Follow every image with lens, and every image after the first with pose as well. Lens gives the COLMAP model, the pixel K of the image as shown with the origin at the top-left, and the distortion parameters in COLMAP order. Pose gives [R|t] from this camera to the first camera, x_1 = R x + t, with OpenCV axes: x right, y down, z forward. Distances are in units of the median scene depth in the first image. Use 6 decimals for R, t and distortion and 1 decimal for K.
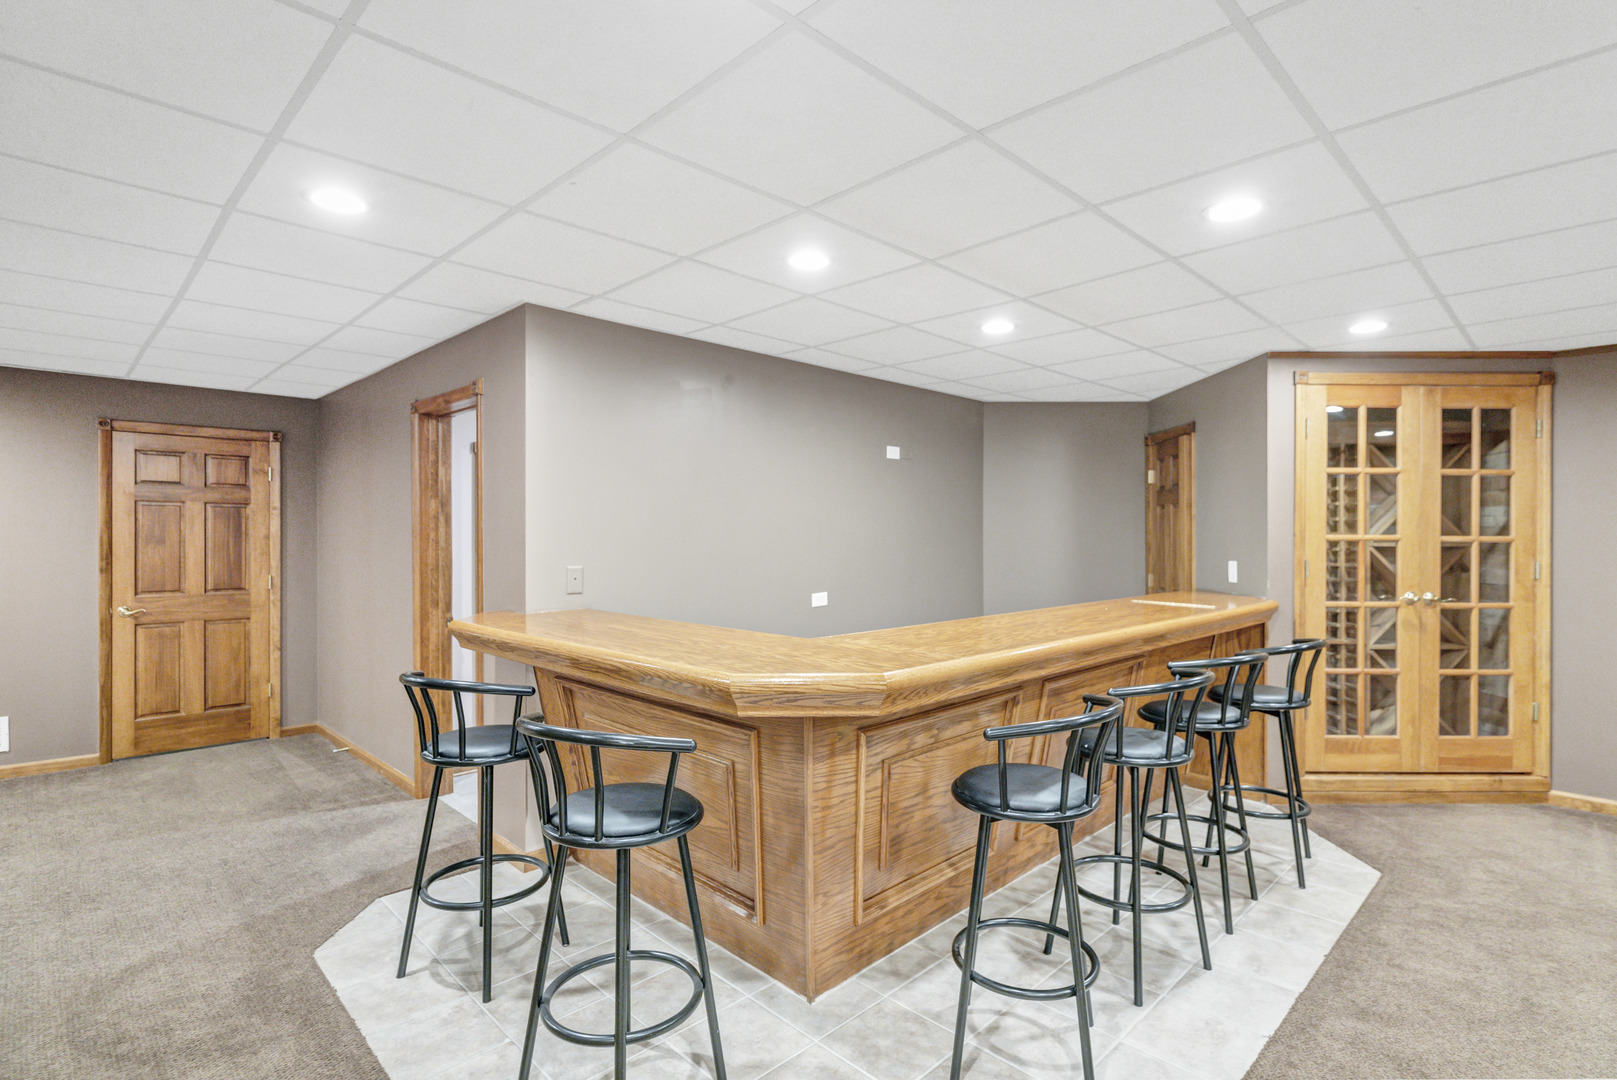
lens RADIAL K [[813.3, 0, 807.3], [0, 813.3, 547.6], [0, 0, 1]] dist [-0.001639, -0.000508]
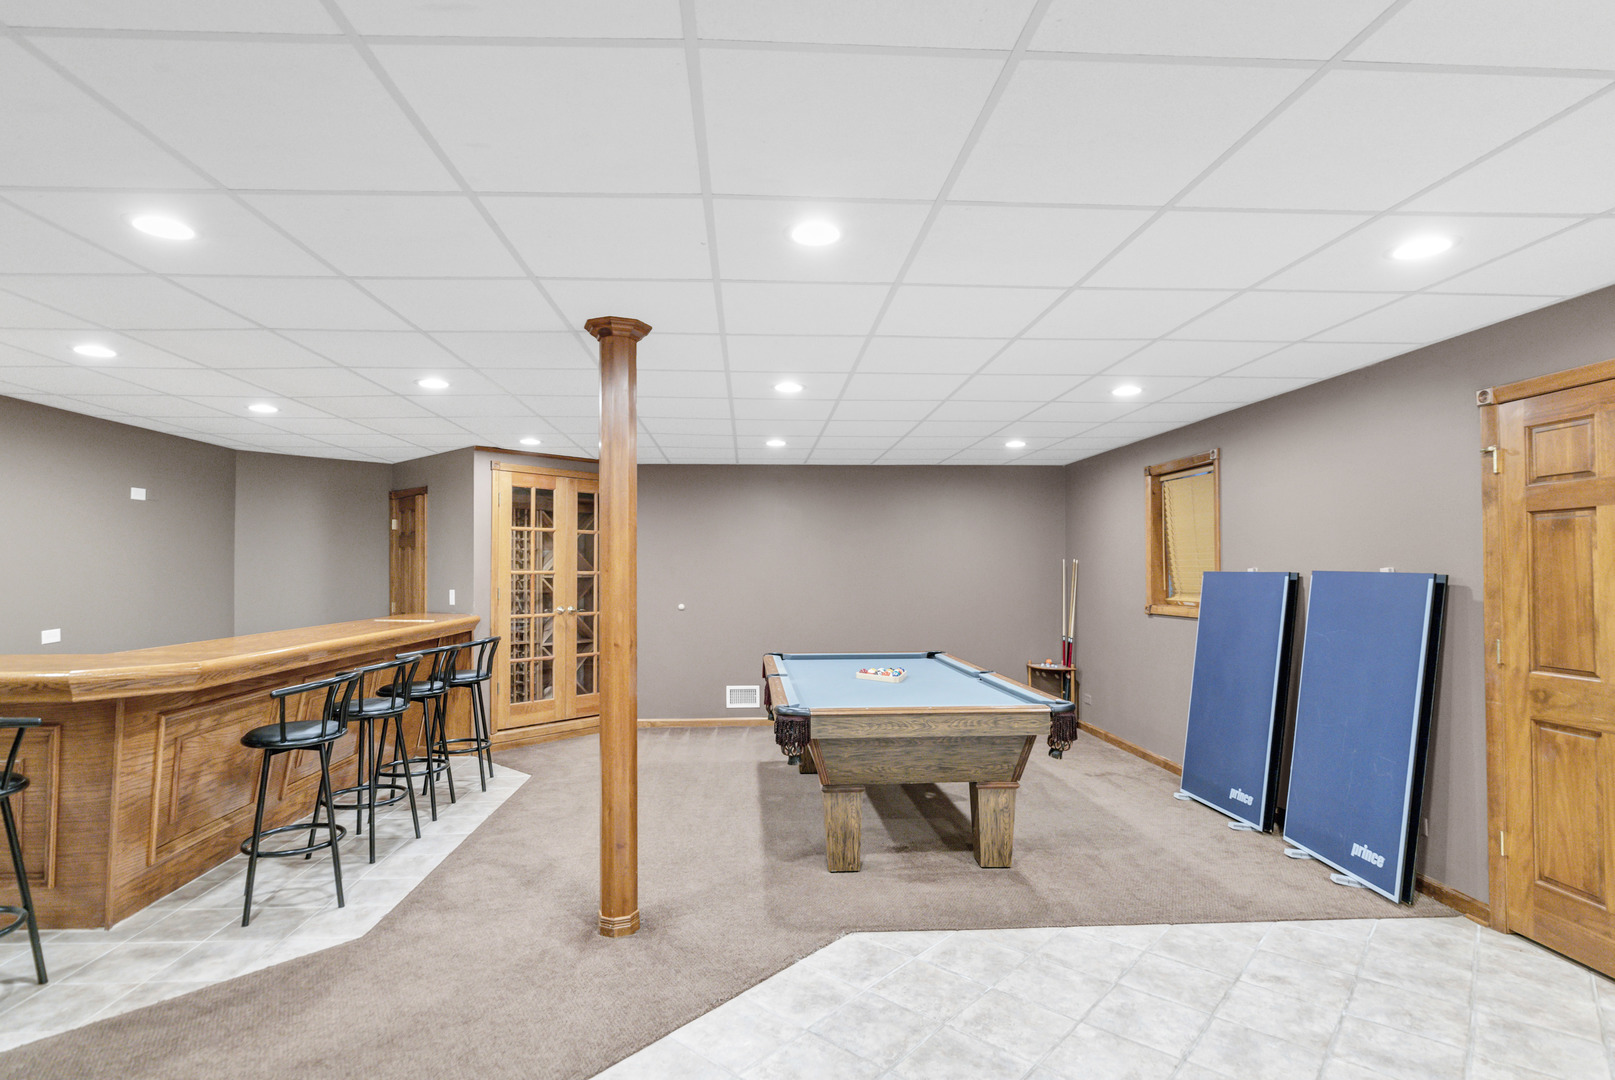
lens RADIAL K [[812.3, 0, 806.3], [0, 812.3, 547.6], [0, 0, 1]] dist [-0.001639, -0.000508]
pose [[0.655360, 0.017688, 0.755110, -0.213165], [0.014296, 0.999256, -0.035814, 0.004911], [-0.755182, 0.034266, 0.654619, -0.605380]]
